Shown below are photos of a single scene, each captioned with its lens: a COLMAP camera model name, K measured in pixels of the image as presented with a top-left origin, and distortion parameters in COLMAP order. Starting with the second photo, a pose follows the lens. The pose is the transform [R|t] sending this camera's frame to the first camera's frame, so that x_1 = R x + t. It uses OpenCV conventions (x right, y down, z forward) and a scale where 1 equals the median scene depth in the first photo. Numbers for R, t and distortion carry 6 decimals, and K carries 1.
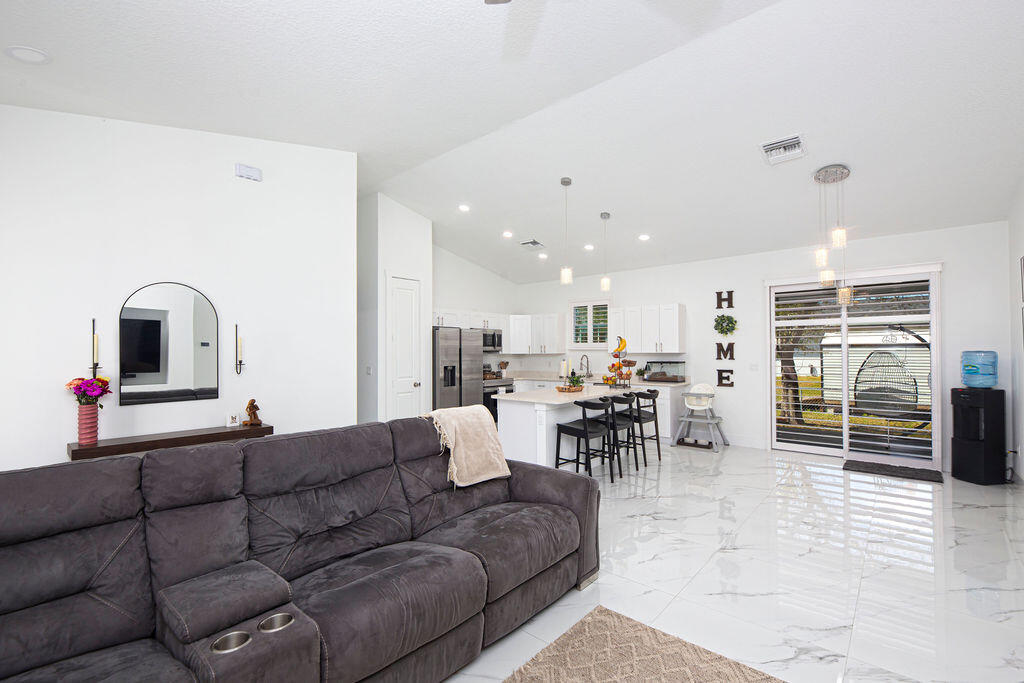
lens RADIAL K [[447.5, 0, 526.4], [0, 447.5, 346.0], [0, 0, 1]] dist [0.000065, 0.000092]
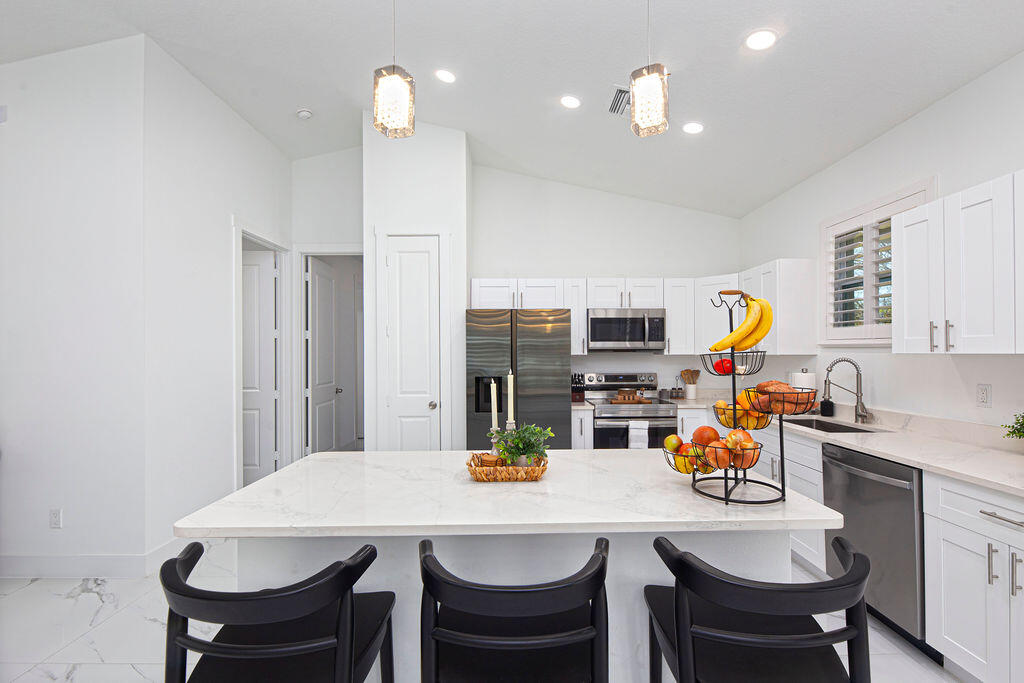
lens RADIAL K [[451.9, 0, 515.2], [0, 451.9, 349.8], [0, 0, 1]] dist [-0.003248, -0.000512]
pose [[0.643412, -0.003665, -0.765511, 0.292423], [0.012316, 0.999909, 0.005565, 0.008338], [0.765421, -0.013009, 0.643399, 0.666346]]
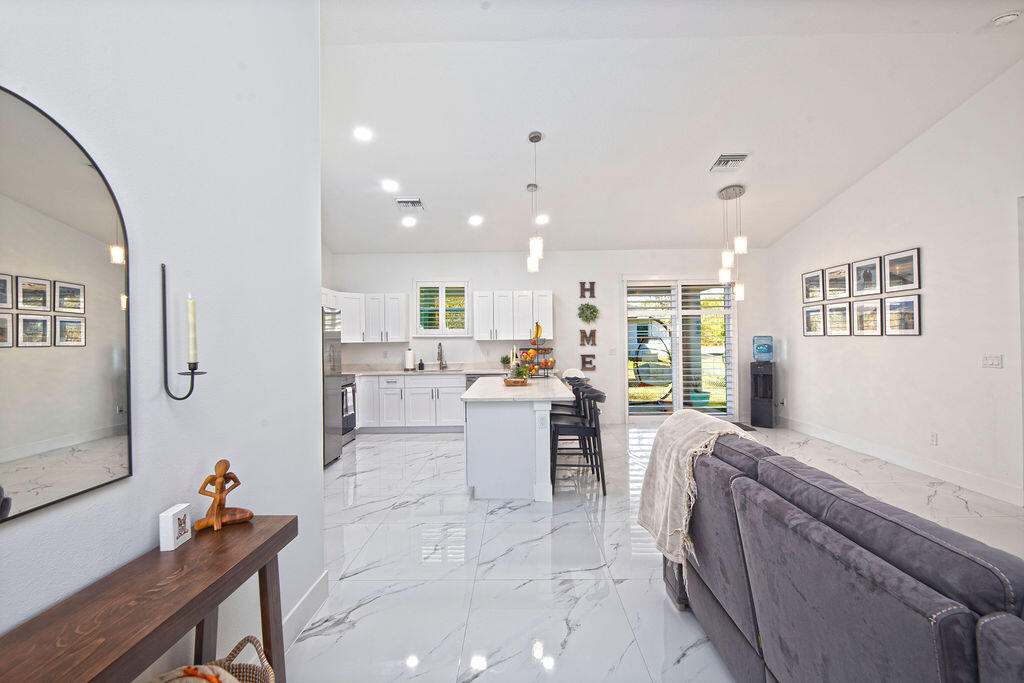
lens RADIAL K [[439.3, 0, 516.1], [0, 439.3, 336.9], [0, 0, 1]] dist [-0.002066, -0.000129]
pose [[0.772936, -0.003376, 0.634476, -0.361836], [0.000467, 0.999989, 0.004752, 0.004785], [-0.634484, -0.003377, 0.772928, 0.294206]]
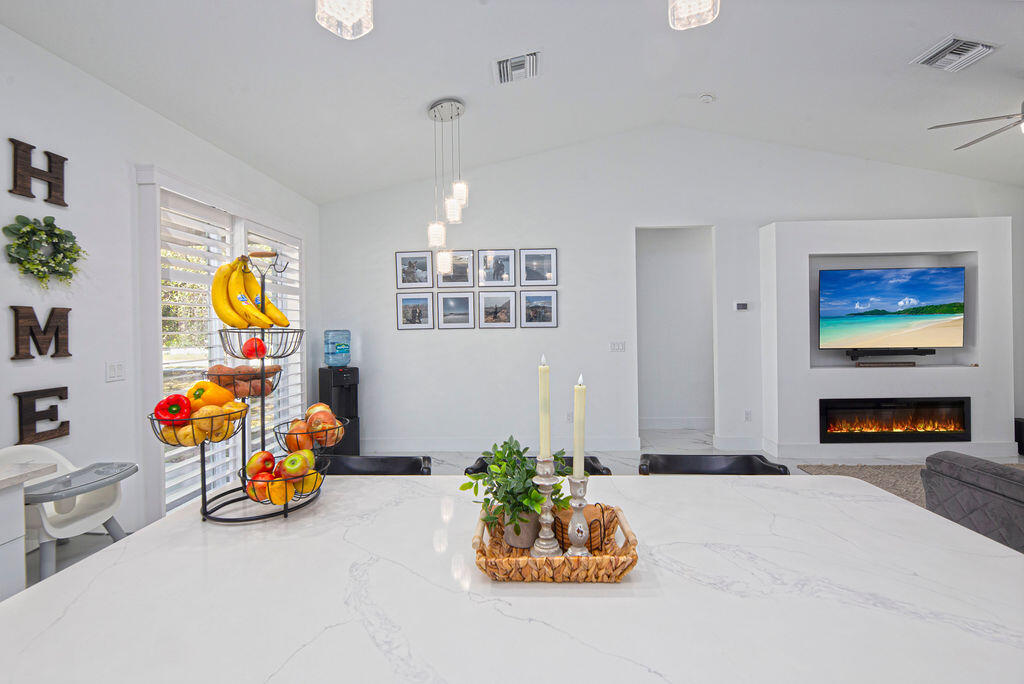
lens RADIAL K [[445.4, 0, 514.6], [0, 445.4, 333.0], [0, 0, 1]] dist [-0.002763, -0.000524]
pose [[-0.611120, 0.004746, 0.791524, -0.021041], [0.008346, 0.999965, 0.000448, 0.014511], [-0.791494, 0.006880, -0.611138, 0.930047]]
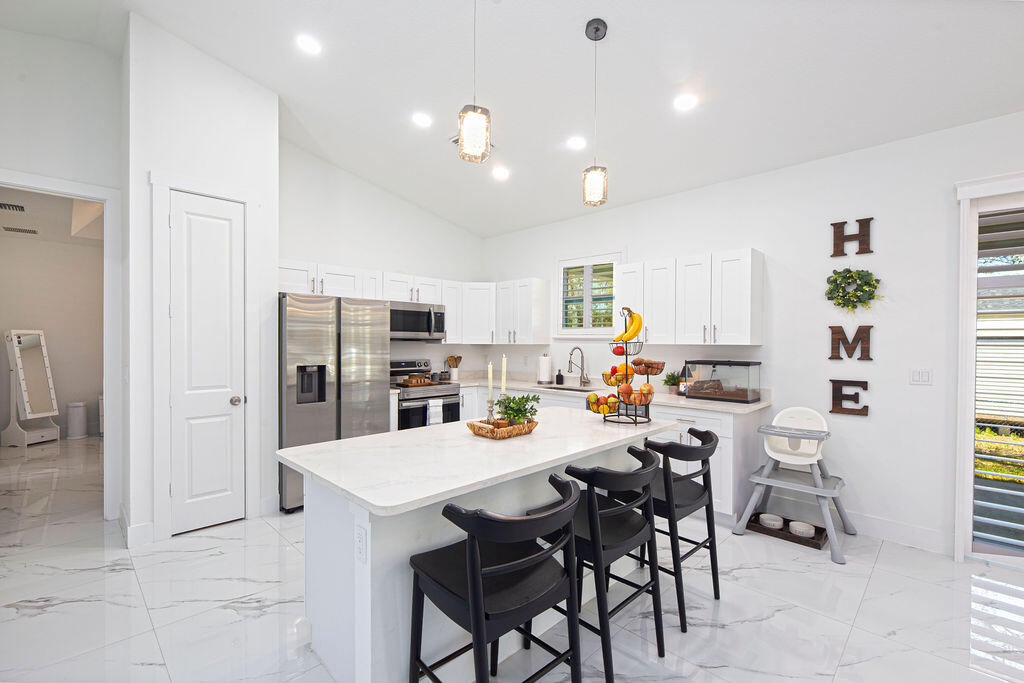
lens RADIAL K [[449.8, 0, 520.3], [0, 449.8, 346.0], [0, 0, 1]] dist [-0.002620, -0.000339]
pose [[0.997142, 0.010699, -0.074794, 0.121023], [-0.009135, 0.999733, 0.021216, 0.007928], [0.075001, -0.020472, 0.996973, 0.484125]]
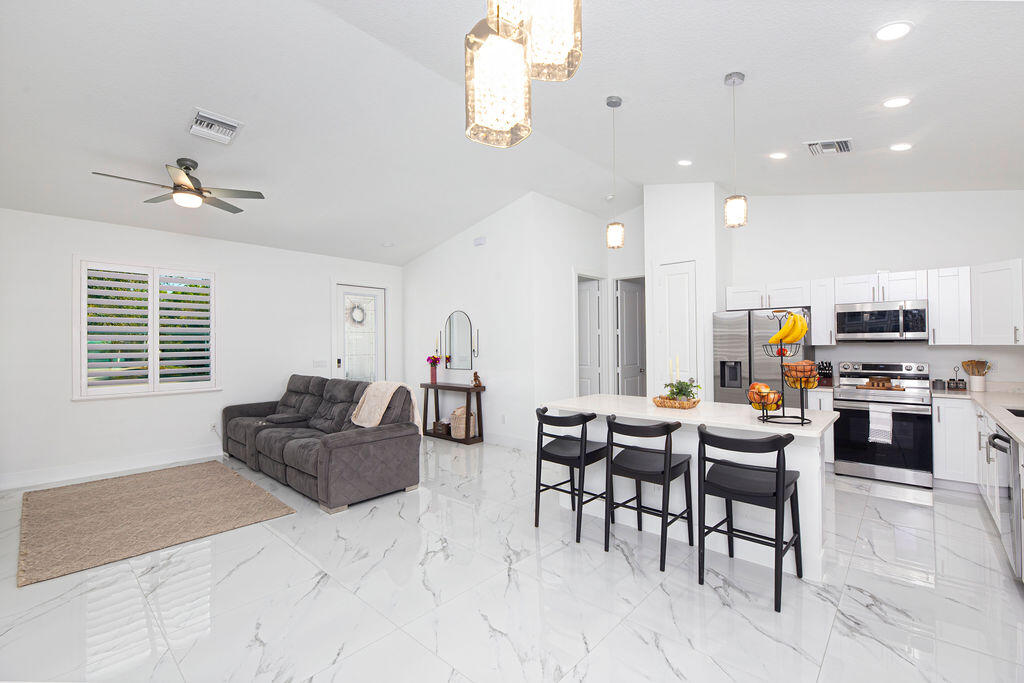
lens RADIAL K [[439.3, 0, 516.1], [0, 439.3, 336.9], [0, 0, 1]] dist [-0.002066, -0.000129]
pose [[-0.039702, -0.012950, -0.999128, 0.605534], [0.021102, 0.999682, -0.013796, 0.006077], [0.998989, -0.021632, -0.039416, 0.670873]]
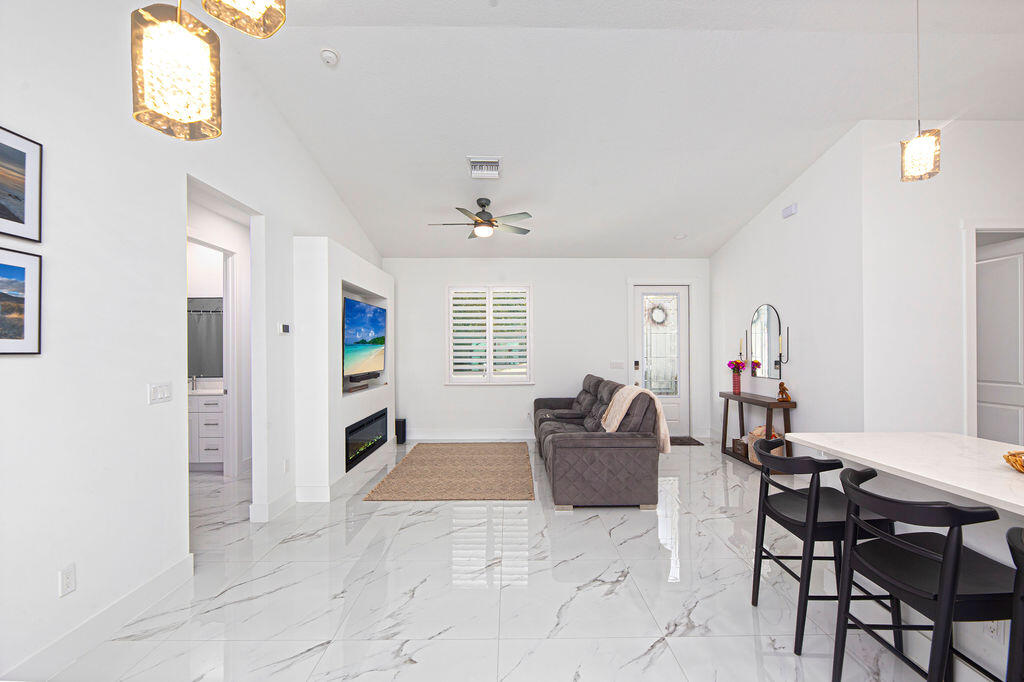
lens RADIAL K [[447.6, 0, 515.9], [0, 447.6, 347.1], [0, 0, 1]] dist [-0.000341, -0.000332]
pose [[-0.759596, 0.004925, -0.650376, 0.480131], [0.015150, 0.999834, -0.010122, 0.008714], [0.650218, -0.017542, -0.759545, 0.823679]]
